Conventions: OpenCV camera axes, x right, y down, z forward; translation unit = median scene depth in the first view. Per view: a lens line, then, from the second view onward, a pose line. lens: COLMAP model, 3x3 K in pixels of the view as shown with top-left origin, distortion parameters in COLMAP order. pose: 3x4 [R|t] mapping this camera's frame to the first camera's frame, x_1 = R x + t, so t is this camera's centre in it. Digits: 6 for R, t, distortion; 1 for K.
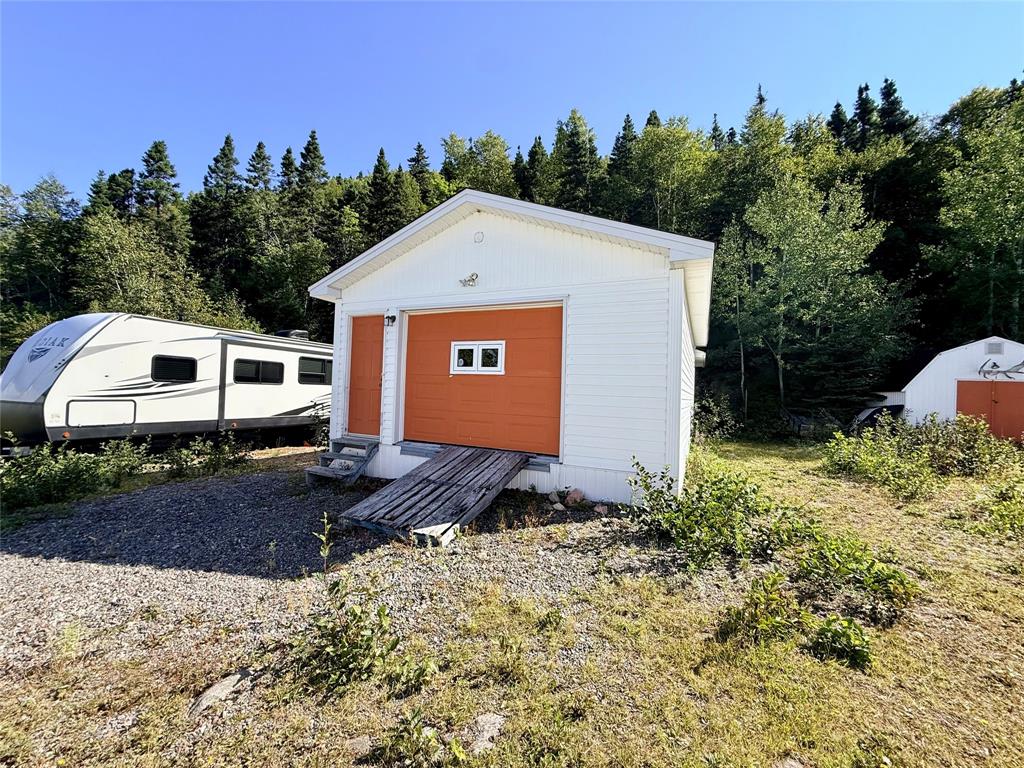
lens RADIAL K [[406.9, 0, 512.0], [0, 406.9, 384.0], [0, 0, 1]] dist [-0.000716, 0.000033]
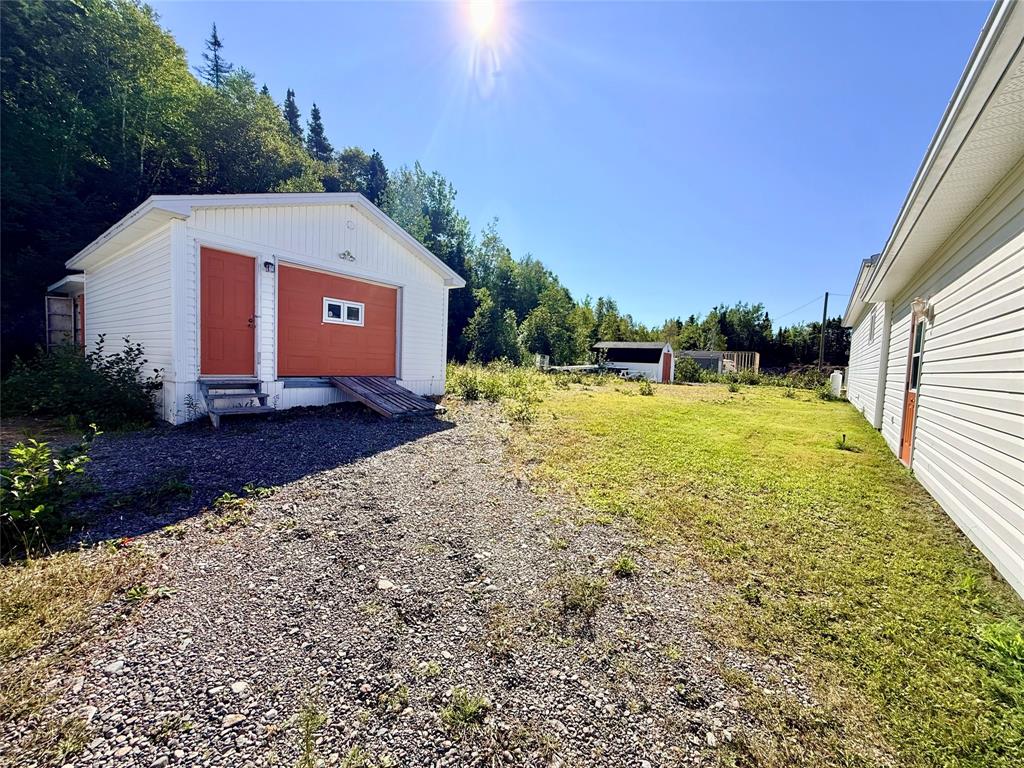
lens RADIAL K [[406.9, 0, 512.0], [0, 406.9, 384.0], [0, 0, 1]] dist [-0.000716, 0.000033]
pose [[0.197845, -0.078223, 0.977107, -1.344030], [-0.047367, 0.994883, 0.089237, 0.027433], [-0.979088, -0.063938, 0.193128, 0.155422]]
